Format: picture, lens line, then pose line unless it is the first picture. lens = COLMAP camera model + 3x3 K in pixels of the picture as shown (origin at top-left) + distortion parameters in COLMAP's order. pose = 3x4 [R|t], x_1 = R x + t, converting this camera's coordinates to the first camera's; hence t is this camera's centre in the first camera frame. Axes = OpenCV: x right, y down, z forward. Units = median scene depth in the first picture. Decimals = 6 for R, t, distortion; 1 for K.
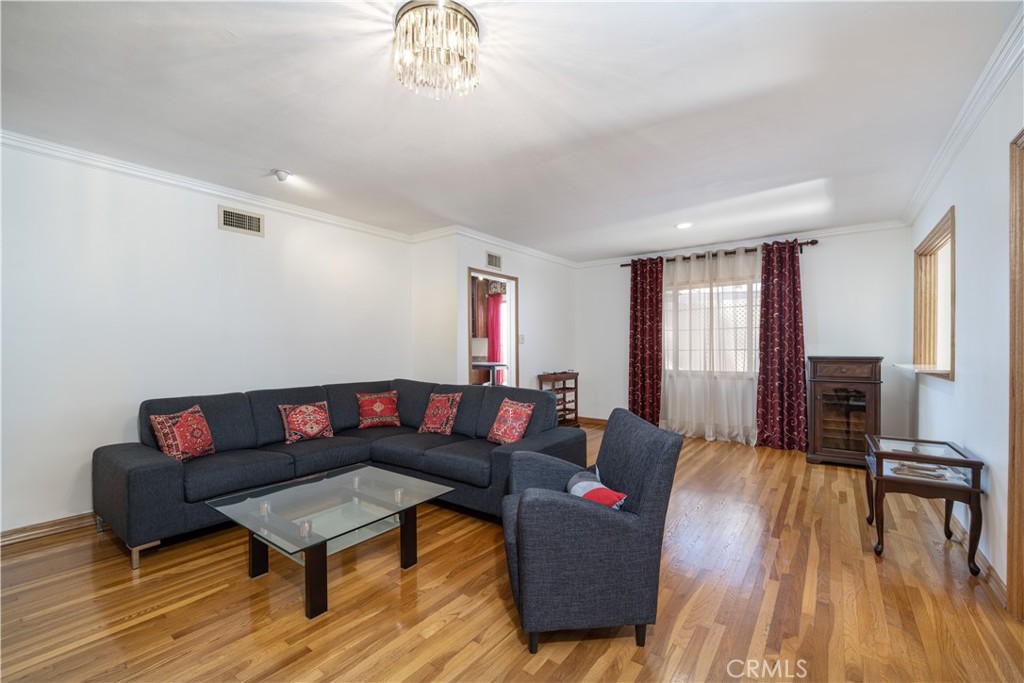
lens RADIAL K [[425.3, 0, 514.6], [0, 425.3, 349.9], [0, 0, 1]] dist [0.001133, -0.000005]
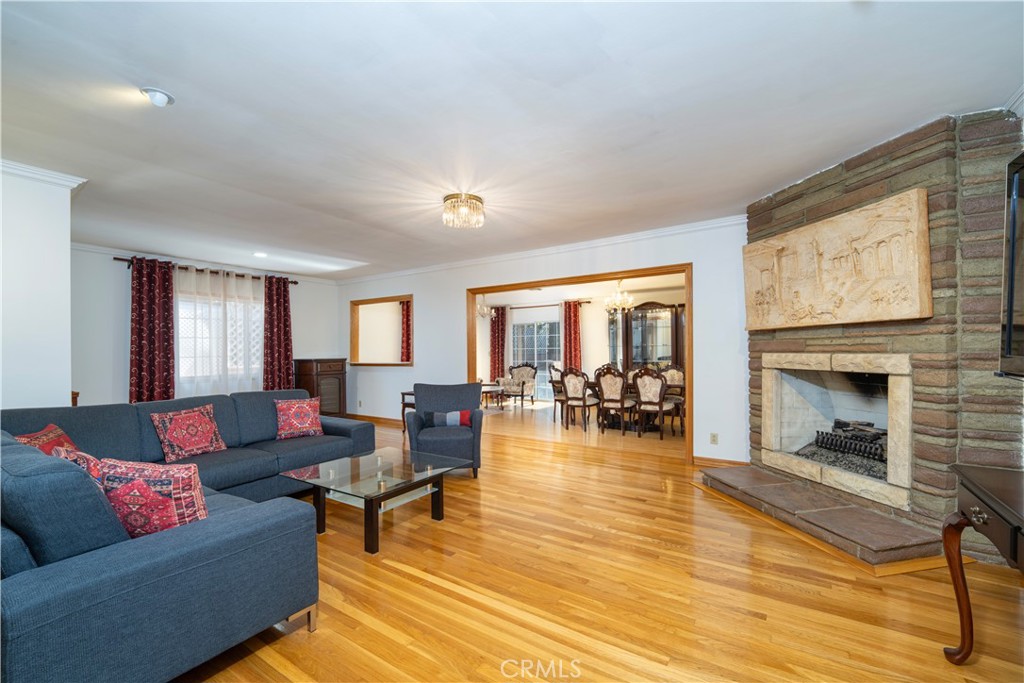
lens RADIAL K [[425.3, 0, 515.7], [0, 425.3, 347.9], [0, 0, 1]] dist [0.001133, -0.000005]
pose [[-0.044226, 0.012903, 0.998938, -0.738830], [0.014558, 0.999819, -0.012270, 0.004529], [-0.998915, 0.014000, -0.044406, 0.272029]]
